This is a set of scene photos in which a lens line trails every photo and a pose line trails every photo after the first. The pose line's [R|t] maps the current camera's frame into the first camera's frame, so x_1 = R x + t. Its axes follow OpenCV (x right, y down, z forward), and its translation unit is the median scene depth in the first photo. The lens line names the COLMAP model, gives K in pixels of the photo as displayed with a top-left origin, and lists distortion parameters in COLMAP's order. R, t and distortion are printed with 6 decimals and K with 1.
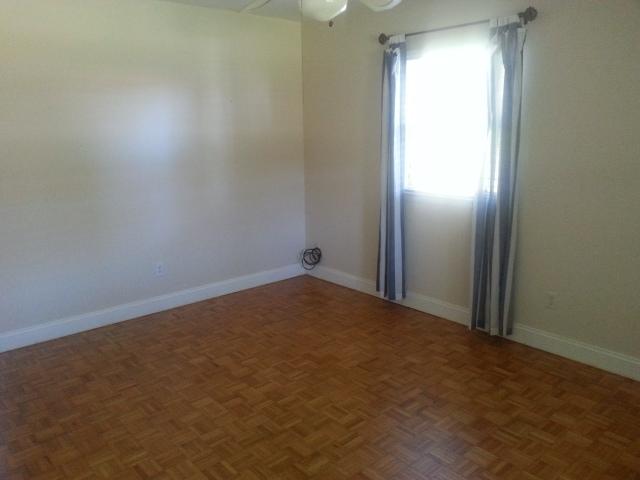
lens RADIAL K [[517.5, 0, 312.4], [0, 517.5, 236.6], [0, 0, 1]] dist [0.087458, -0.115010]
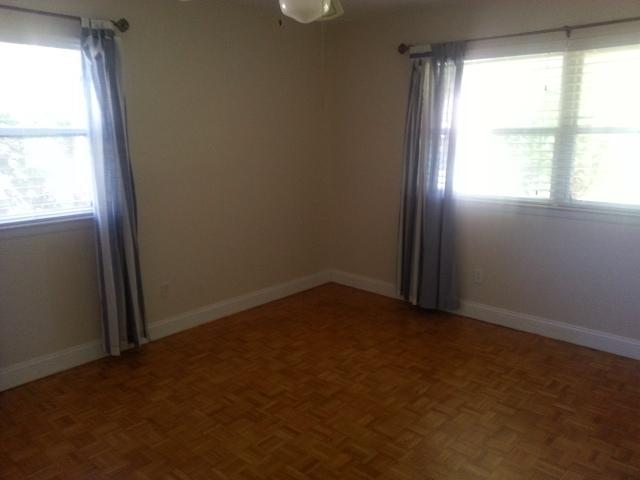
lens RADIAL K [[517.5, 0, 312.4], [0, 517.5, 236.6], [0, 0, 1]] dist [0.087458, -0.115010]
pose [[-0.121446, -0.185298, 0.975149, -0.723012], [0.217577, 0.953559, 0.208292, -0.167565], [-0.968458, 0.237466, -0.075490, 0.835100]]
